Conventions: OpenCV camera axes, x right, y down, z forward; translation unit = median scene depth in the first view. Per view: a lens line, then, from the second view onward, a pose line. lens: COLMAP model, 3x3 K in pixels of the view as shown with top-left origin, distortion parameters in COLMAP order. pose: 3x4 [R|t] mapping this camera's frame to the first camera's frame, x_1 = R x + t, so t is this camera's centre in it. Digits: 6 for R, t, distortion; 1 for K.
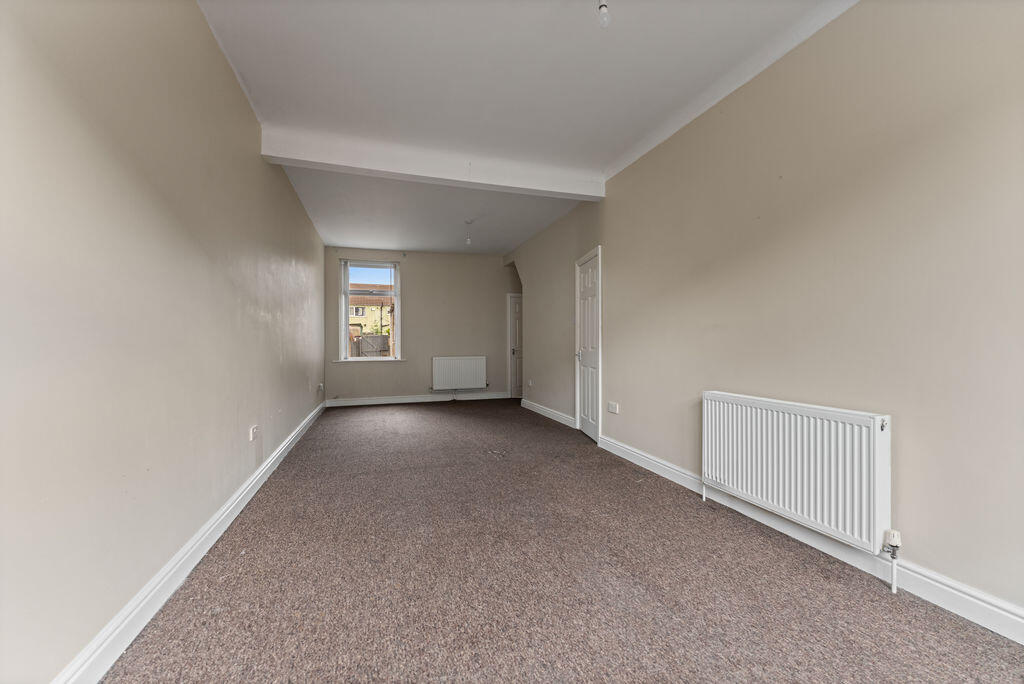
lens RADIAL K [[415.6, 0, 512.0], [0, 415.6, 342.0], [0, 0, 1]] dist [0.000191, -0.000003]
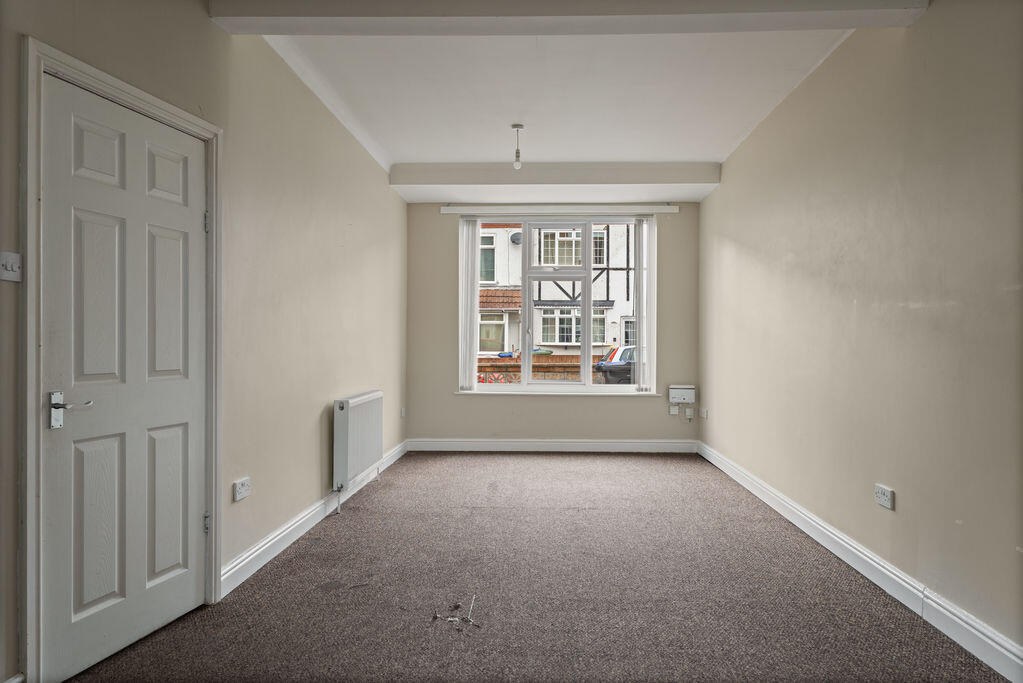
lens RADIAL K [[678.6, 0, 511.5], [0, 678.6, 341.5], [0, 0, 1]] dist [0.001222, 0.000175]
pose [[-0.937271, -0.001567, 0.348598, -0.183221], [-0.003250, 0.999986, -0.004242, -0.006989], [-0.348587, -0.005109, -0.937263, 0.904352]]
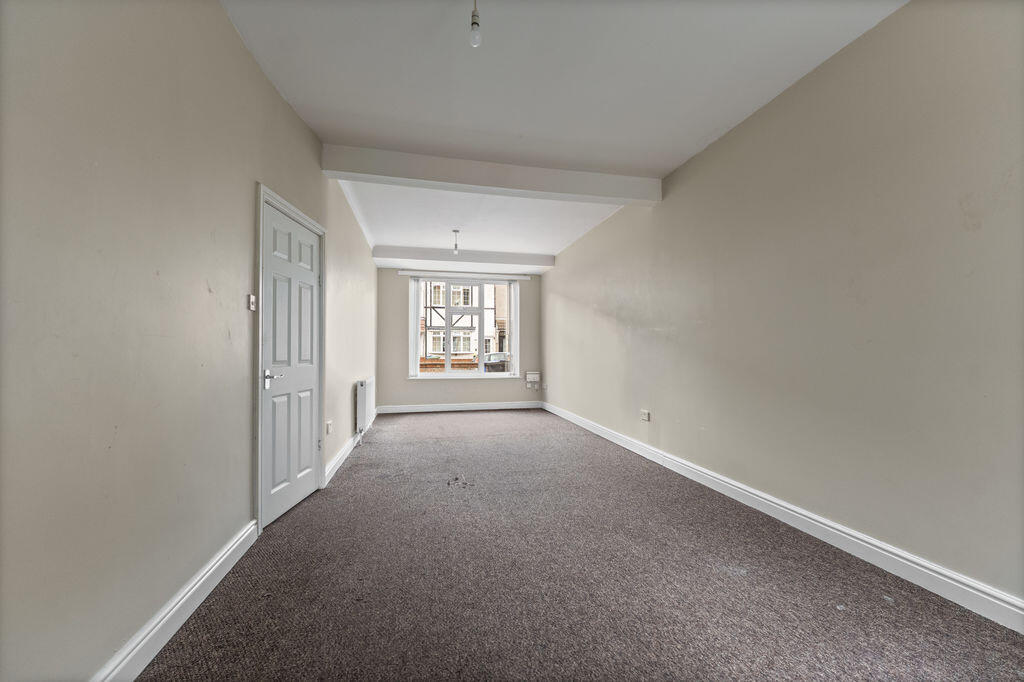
lens RADIAL K [[415.6, 0, 512.0], [0, 415.6, 341.0], [0, 0, 1]] dist [0.000191, -0.000003]
pose [[-0.995466, 0.004810, 0.094994, -0.124850], [0.001868, 0.999517, -0.031036, 0.002198], [-0.095097, -0.030718, -0.994994, 1.020380]]
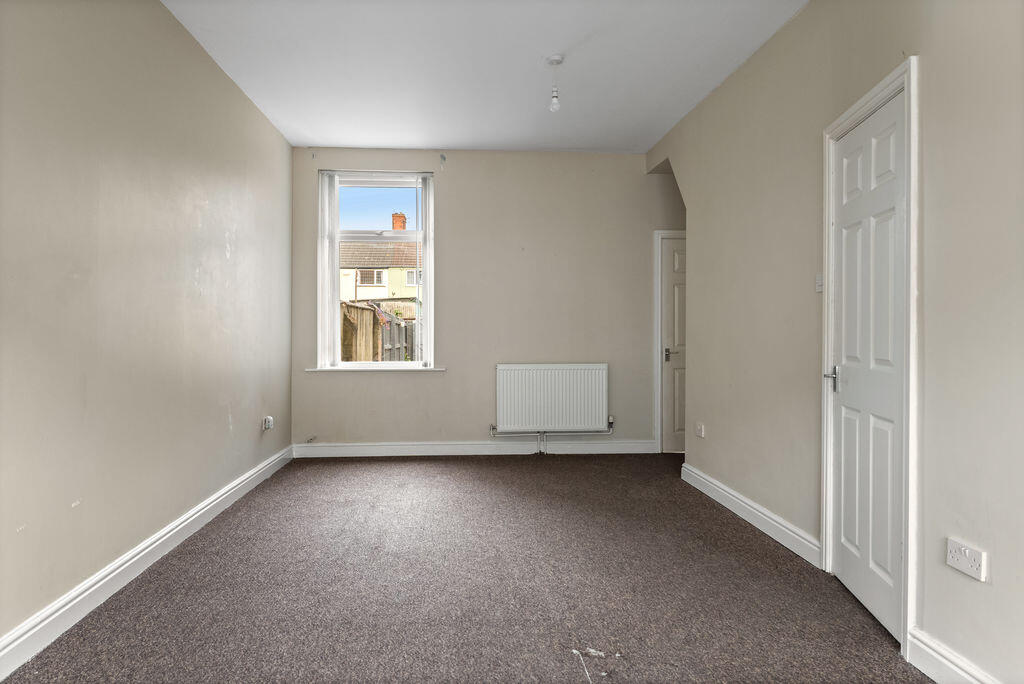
lens RADIAL K [[690.5, 0, 513.4], [0, 690.5, 332.8], [0, 0, 1]] dist [-0.000037, -0.000189]
pose [[0.972964, 0.007009, -0.230849, 0.016341], [-0.005168, 0.999950, 0.008579, -0.008324], [0.230898, -0.007154, 0.972952, 0.227526]]
